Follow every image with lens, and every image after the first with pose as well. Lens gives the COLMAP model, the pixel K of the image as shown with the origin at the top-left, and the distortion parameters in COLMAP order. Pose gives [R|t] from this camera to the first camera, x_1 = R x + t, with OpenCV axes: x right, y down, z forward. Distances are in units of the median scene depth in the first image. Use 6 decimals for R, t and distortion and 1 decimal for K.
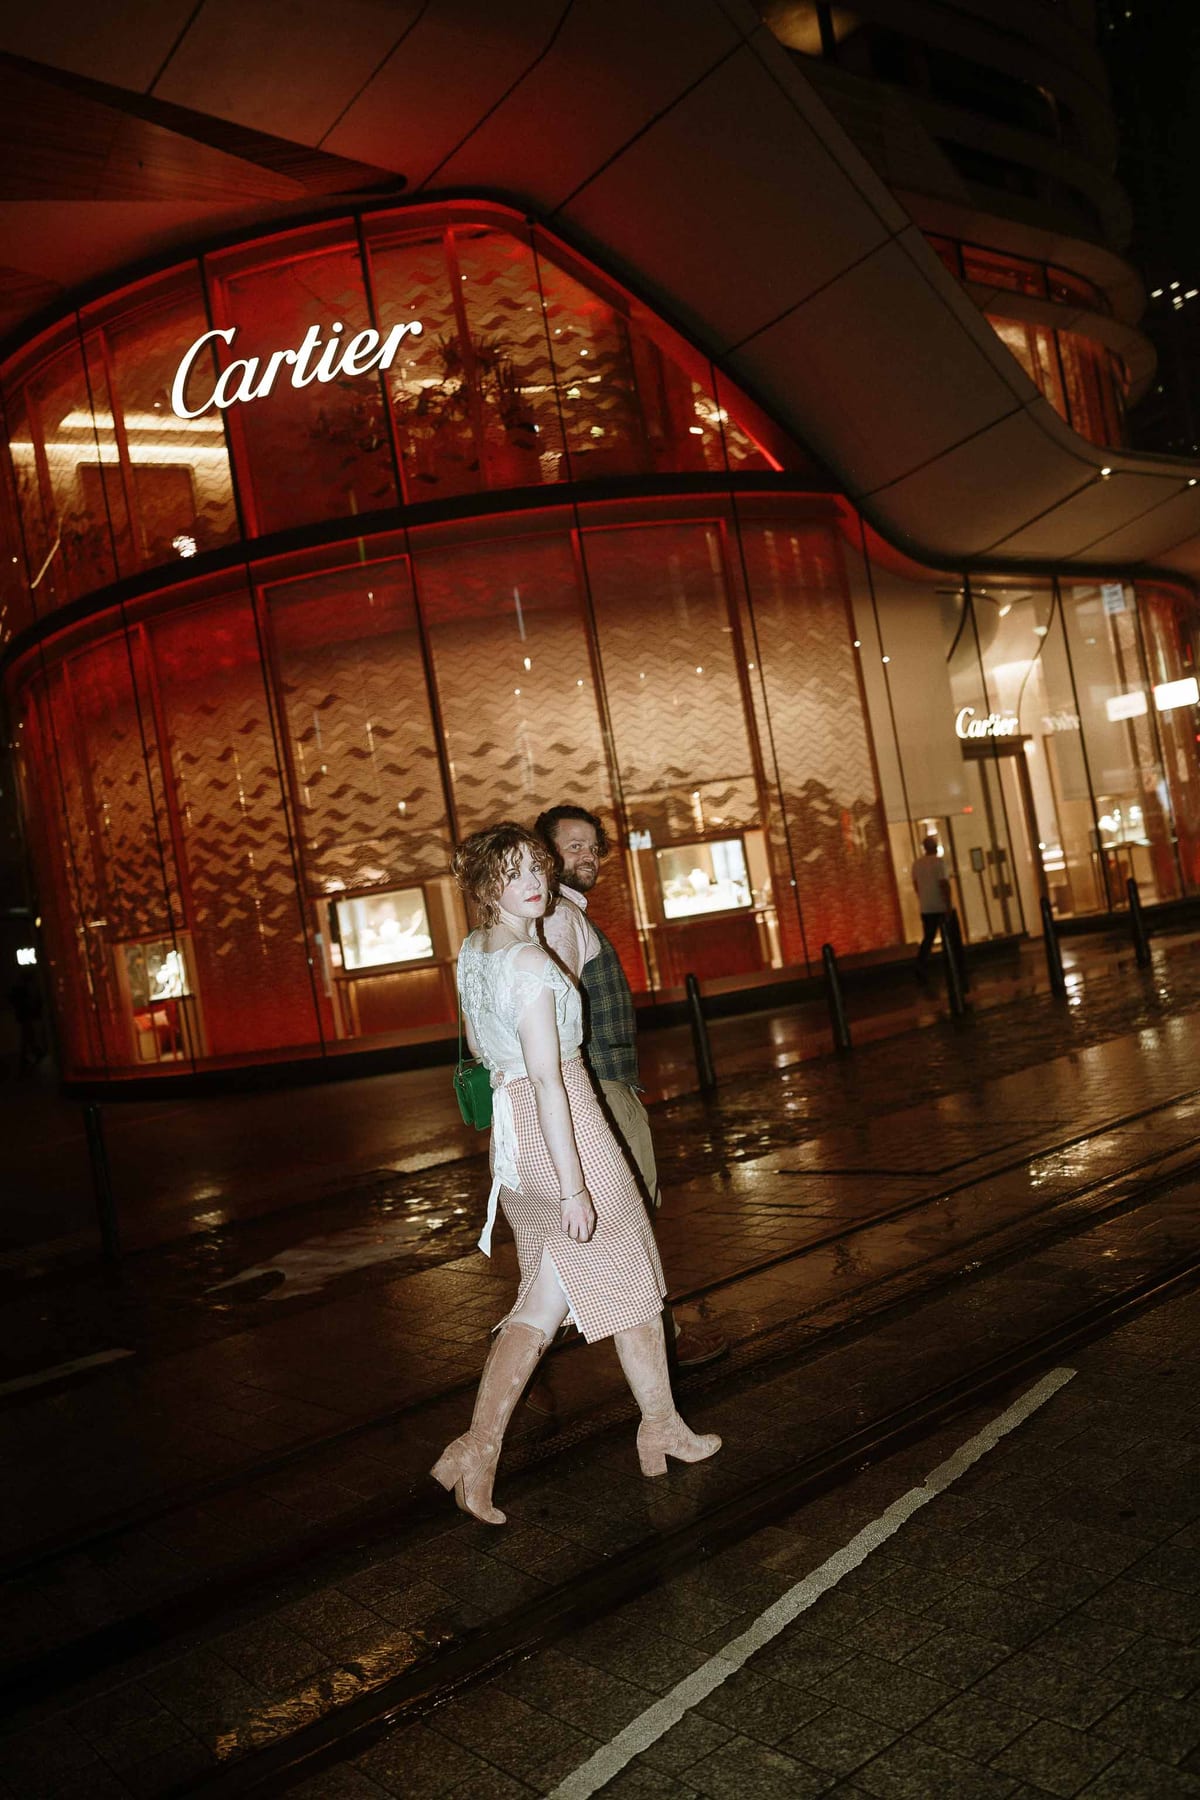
lens RADIAL K [[1388.3, 0, 600.0], [0, 1388.3, 900.0], [0, 0, 1]] dist [0.001433, -0.000371]
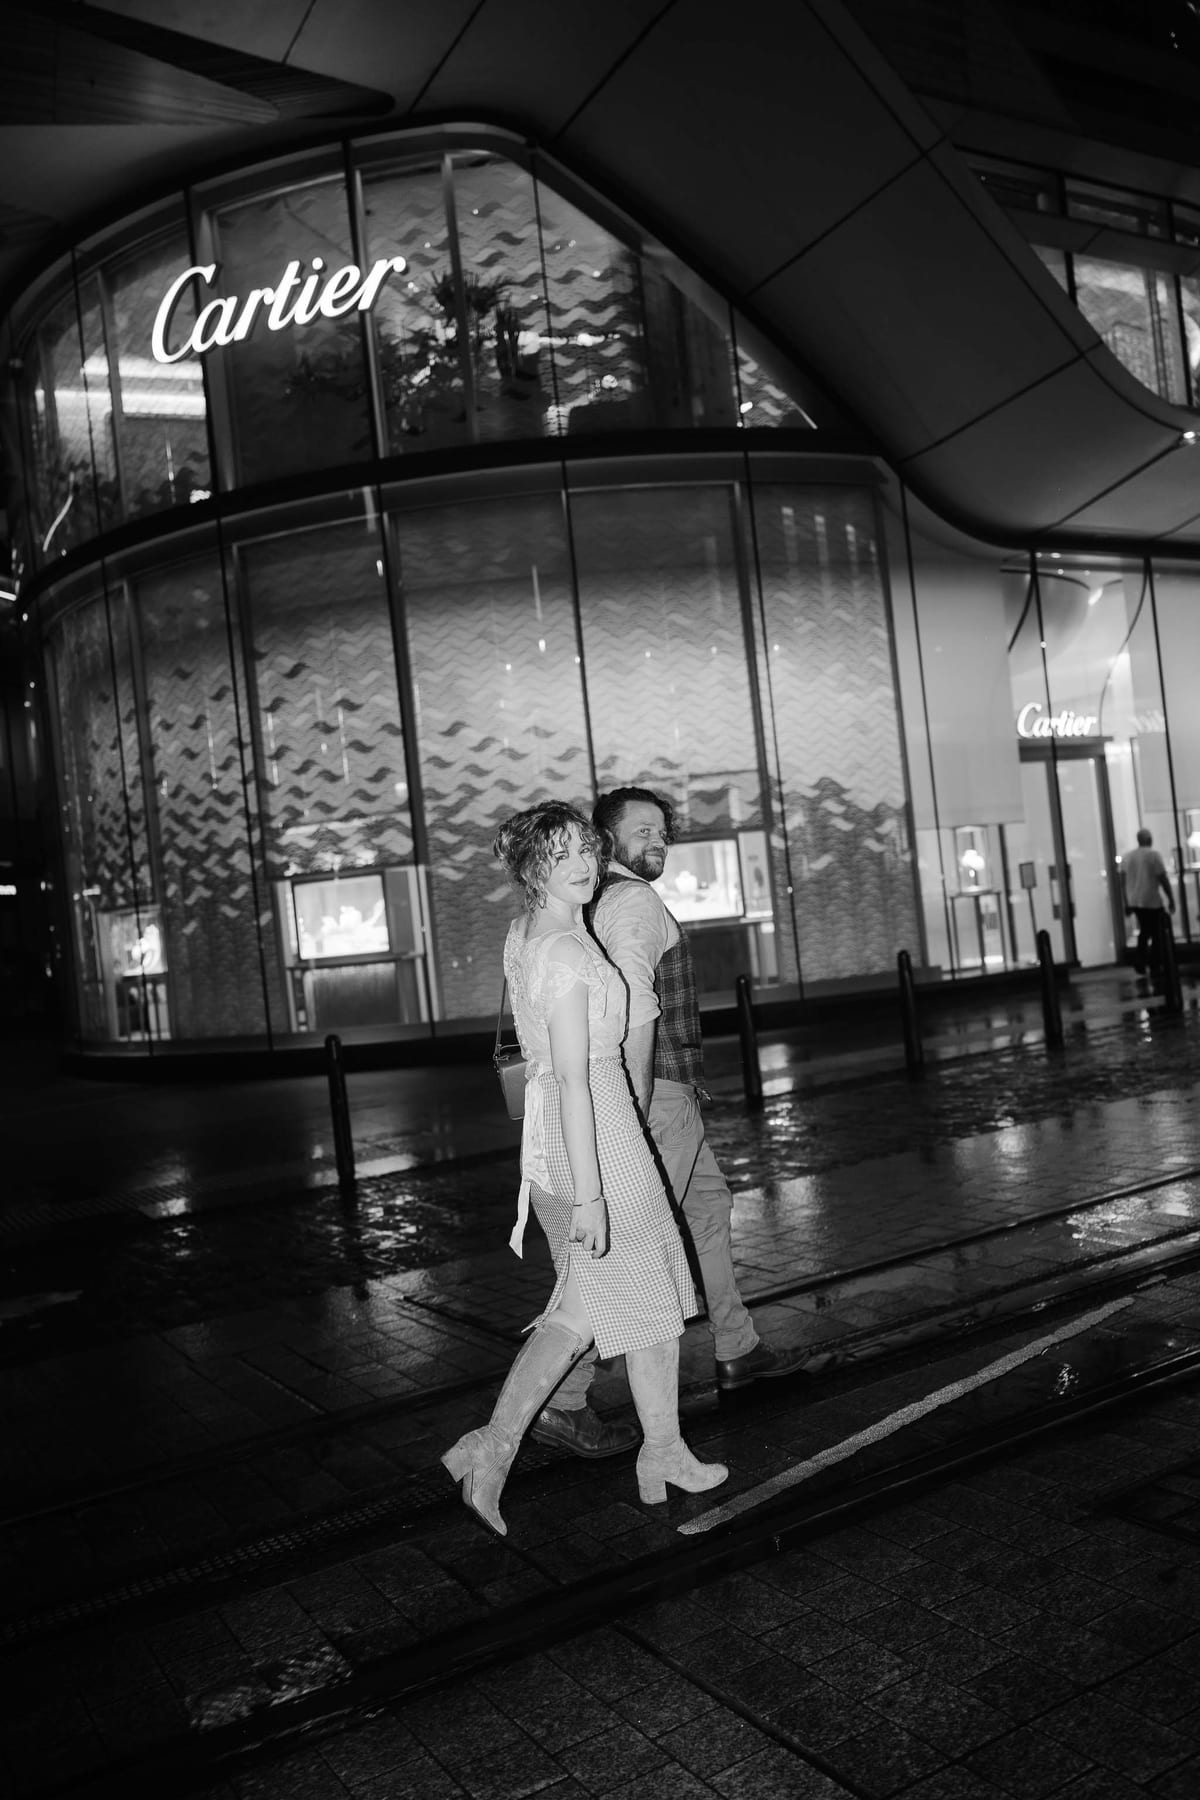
lens RADIAL K [[1388.3, 0, 600.0], [0, 1388.3, 900.0], [0, 0, 1]] dist [0.001433, -0.000371]
pose [[0.990480, 0.057200, -0.125208, 0.128032], [-0.054586, 0.998216, 0.024207, -0.022253], [0.126369, -0.017142, 0.991835, 0.096834]]
